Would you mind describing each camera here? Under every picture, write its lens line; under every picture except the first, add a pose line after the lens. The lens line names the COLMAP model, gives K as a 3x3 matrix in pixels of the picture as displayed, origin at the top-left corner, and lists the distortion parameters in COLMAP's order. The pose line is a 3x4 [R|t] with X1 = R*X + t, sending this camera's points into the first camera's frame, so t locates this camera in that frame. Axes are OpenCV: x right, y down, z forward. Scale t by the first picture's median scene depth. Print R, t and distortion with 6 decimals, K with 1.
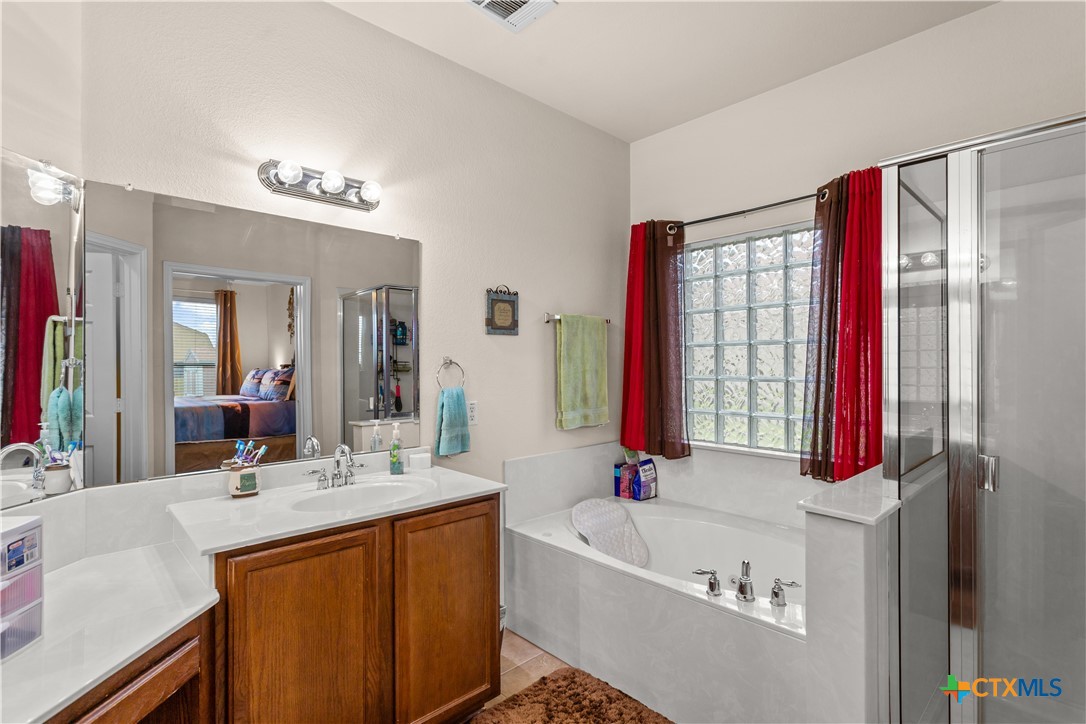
lens RADIAL K [[519.3, 0, 551.4], [0, 519.3, 362.0], [0, 0, 1]] dist [-0.003023, -0.001262]
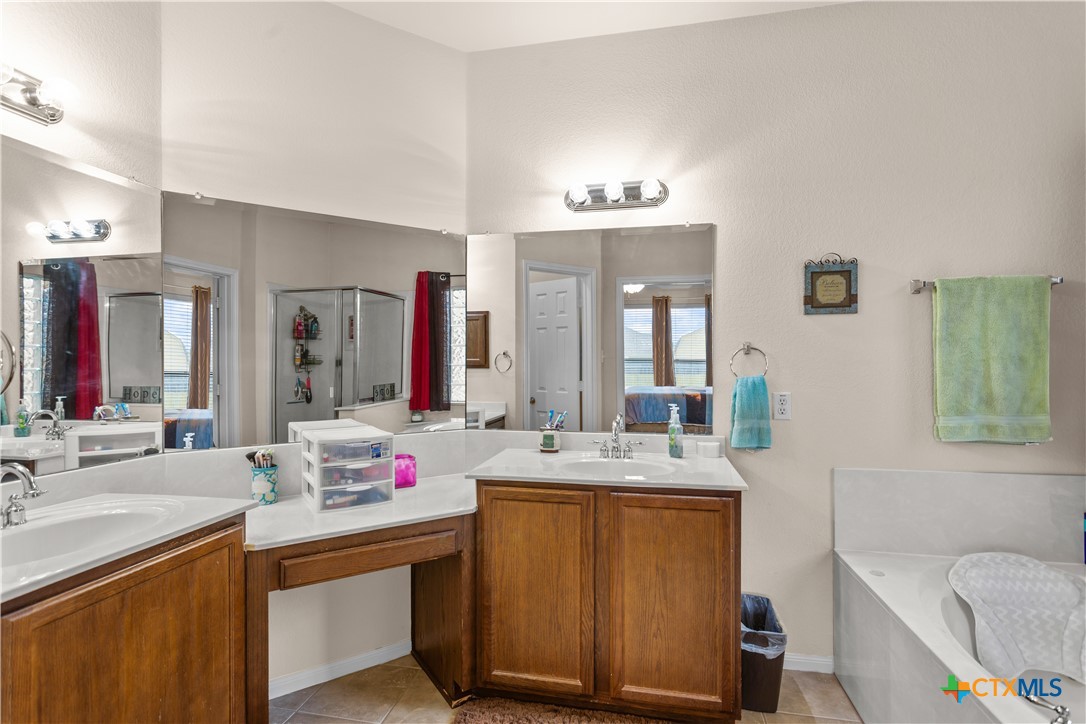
lens RADIAL K [[519.3, 0, 549.2], [0, 519.3, 363.6], [0, 0, 1]] dist [-0.003023, -0.001262]
pose [[0.573286, -0.000221, -0.819355, 0.354383], [0.004300, 0.999987, 0.002739, 0.023798], [0.819344, -0.005093, 0.573279, 0.185721]]
